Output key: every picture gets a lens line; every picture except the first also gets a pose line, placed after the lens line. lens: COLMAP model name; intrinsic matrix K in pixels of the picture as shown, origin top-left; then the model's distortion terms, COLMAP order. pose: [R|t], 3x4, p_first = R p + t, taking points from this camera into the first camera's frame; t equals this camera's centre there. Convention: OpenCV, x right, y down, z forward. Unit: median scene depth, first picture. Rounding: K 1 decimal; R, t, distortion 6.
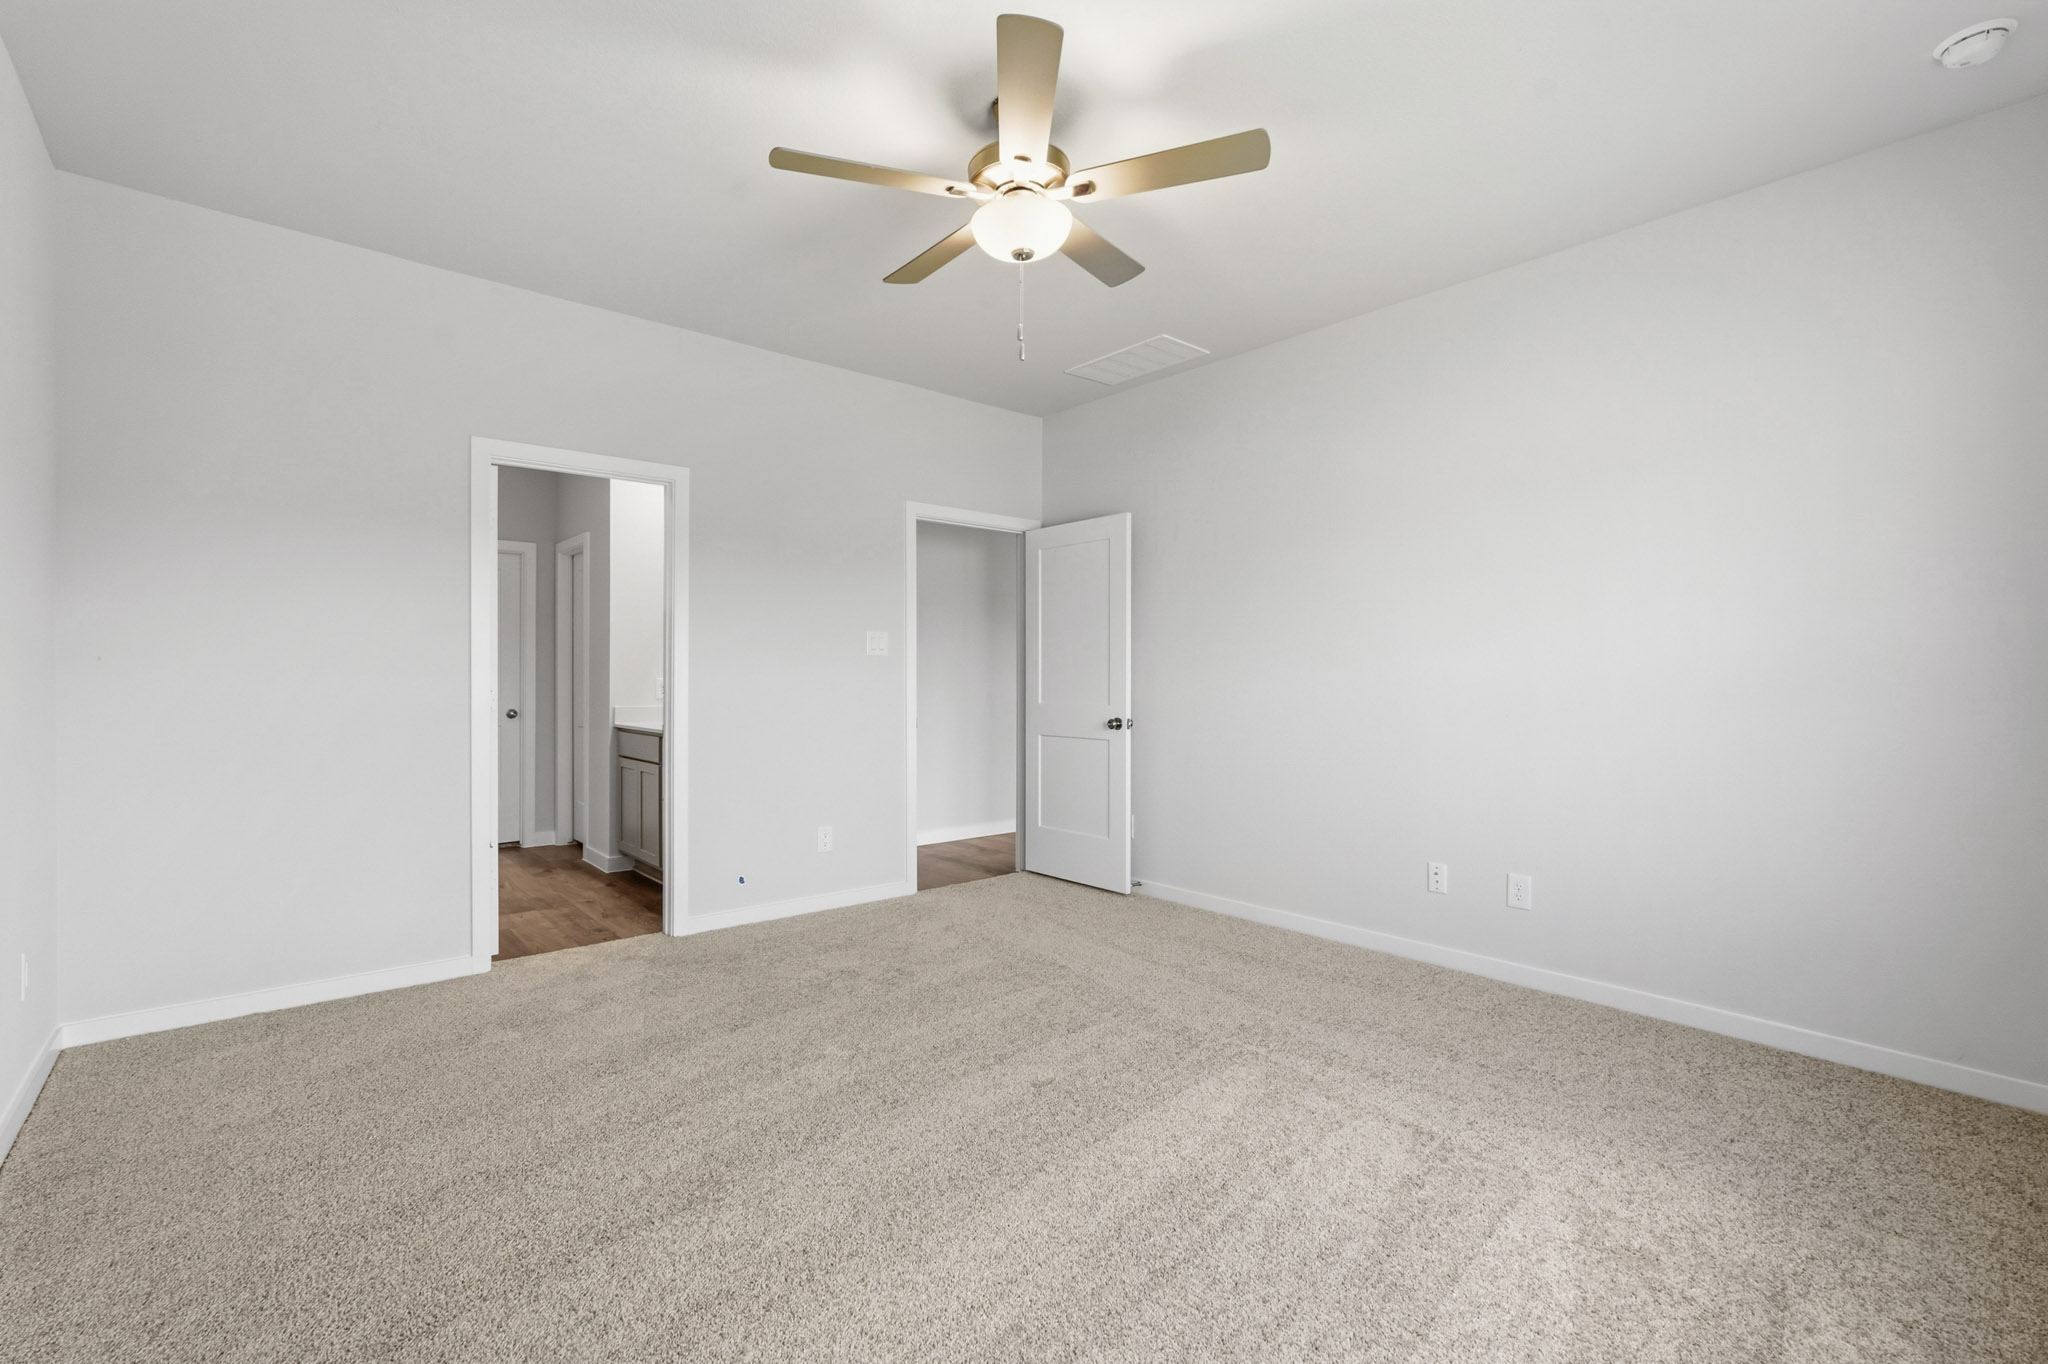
lens RADIAL K [[905.1, 0, 1021.1], [0, 905.1, 688.3], [0, 0, 1]] dist [-0.001742, -0.000106]
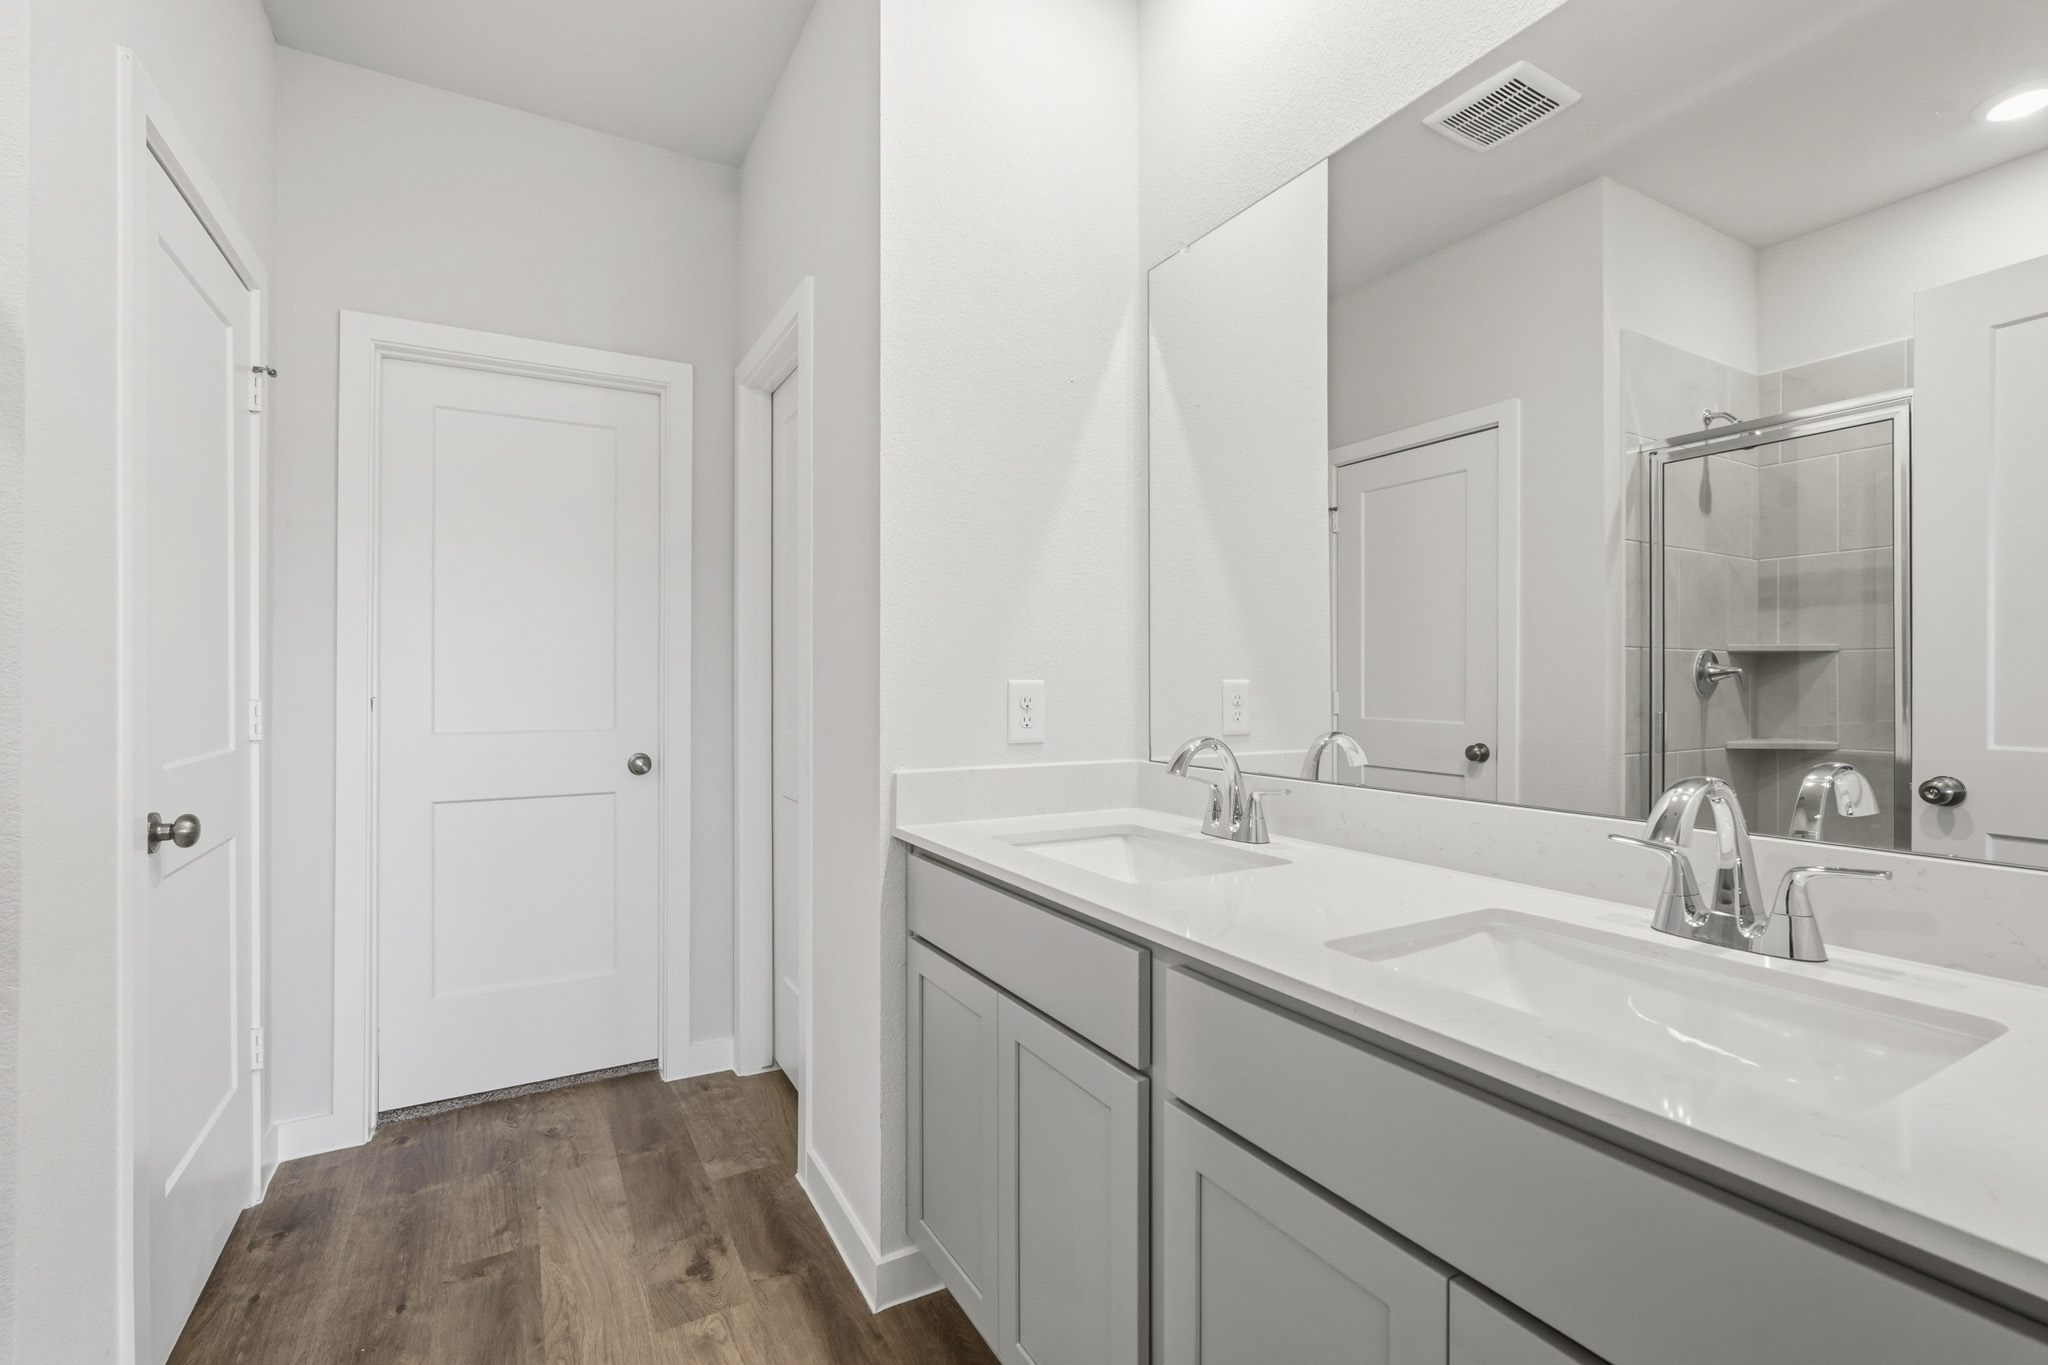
lens RADIAL K [[905.1, 0, 1021.1], [0, 905.1, 688.8], [0, 0, 1]] dist [-0.001742, -0.000106]
pose [[0.979180, -0.004065, -0.202953, -0.300074], [0.001992, 0.999944, -0.010418, -0.002742], [0.202984, 0.009797, 0.979133, 0.618452]]
